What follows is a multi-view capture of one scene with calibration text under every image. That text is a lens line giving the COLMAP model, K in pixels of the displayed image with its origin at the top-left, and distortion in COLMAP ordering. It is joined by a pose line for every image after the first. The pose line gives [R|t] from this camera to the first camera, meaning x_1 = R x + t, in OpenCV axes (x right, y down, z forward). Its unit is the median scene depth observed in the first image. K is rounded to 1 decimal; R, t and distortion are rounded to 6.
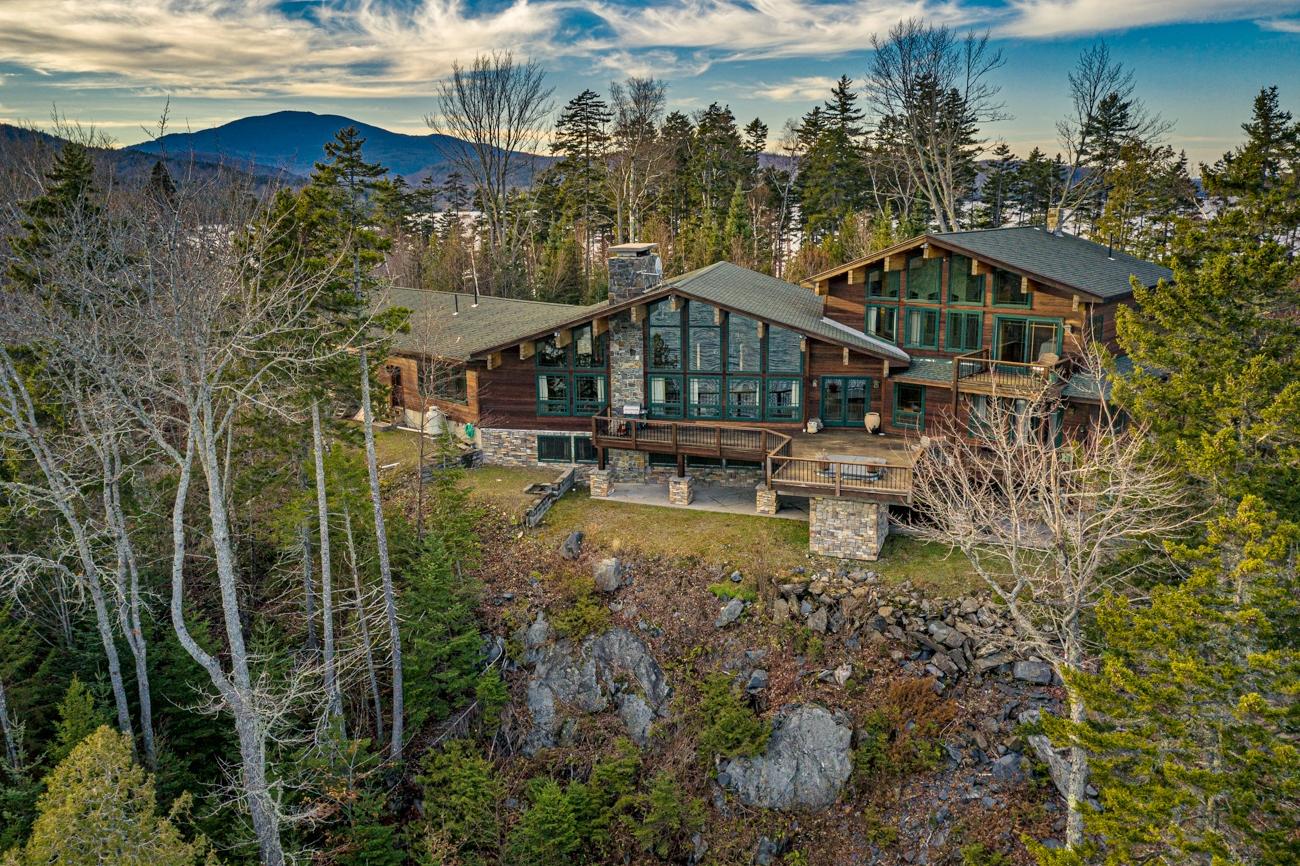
lens RADIAL K [[1026.4, 0, 657.2], [0, 1026.4, 432.8], [0, 0, 1]] dist [-0.009095, 0.002176]
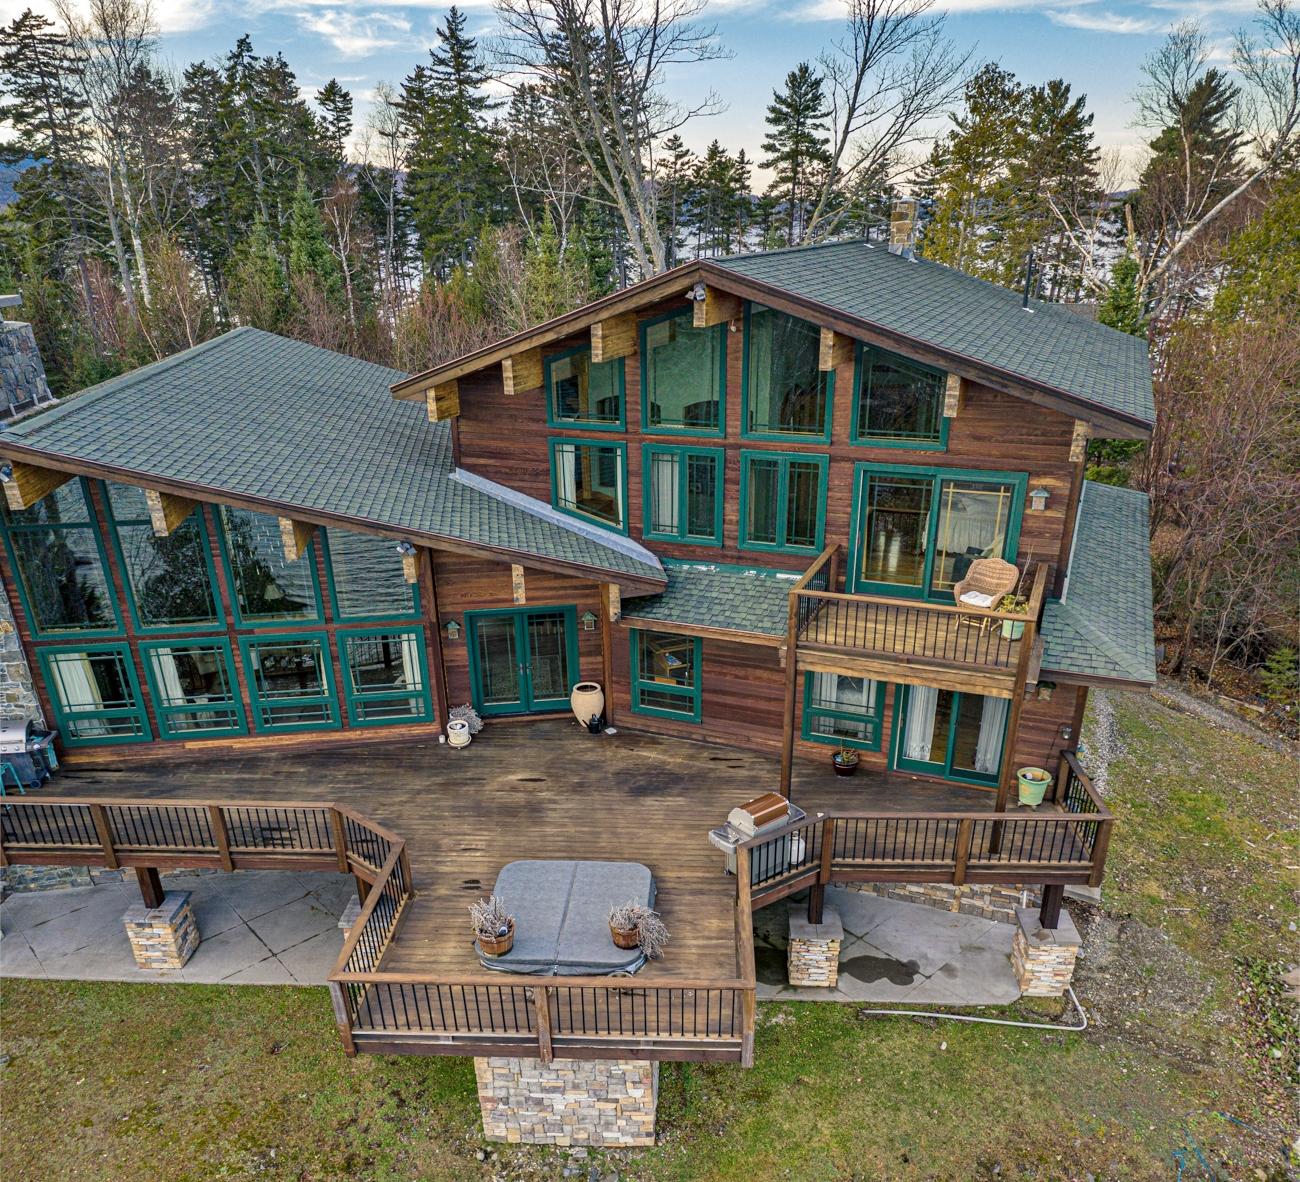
lens RADIAL K [[1036.6, 0, 643.7], [0, 1036.6, 753.2], [0, 0, 1]] dist [-0.001837, 0.001975]
pose [[0.949372, -0.144760, 0.278815, 0.097811], [0.071873, 0.964053, 0.255804, -0.103699], [-0.305823, -0.222814, 0.925649, 0.541506]]
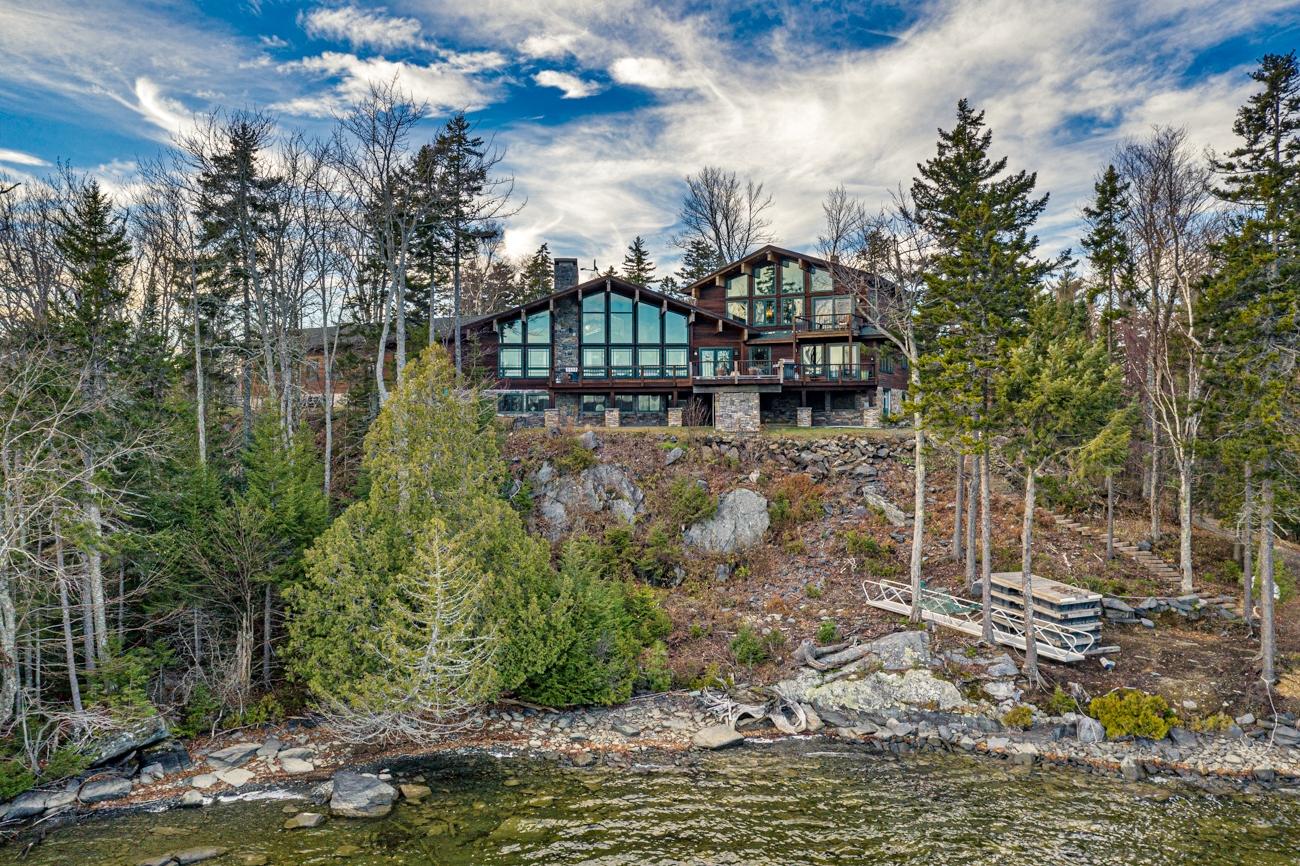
lens RADIAL K [[1026.4, 0, 652.6], [0, 1026.4, 434.5], [0, 0, 1]] dist [-0.009095, 0.002176]
pose [[0.968843, 0.002613, 0.247661, -0.263827], [0.051090, 0.976331, -0.210161, 0.363775], [-0.242348, 0.216266, 0.945778, -0.338003]]
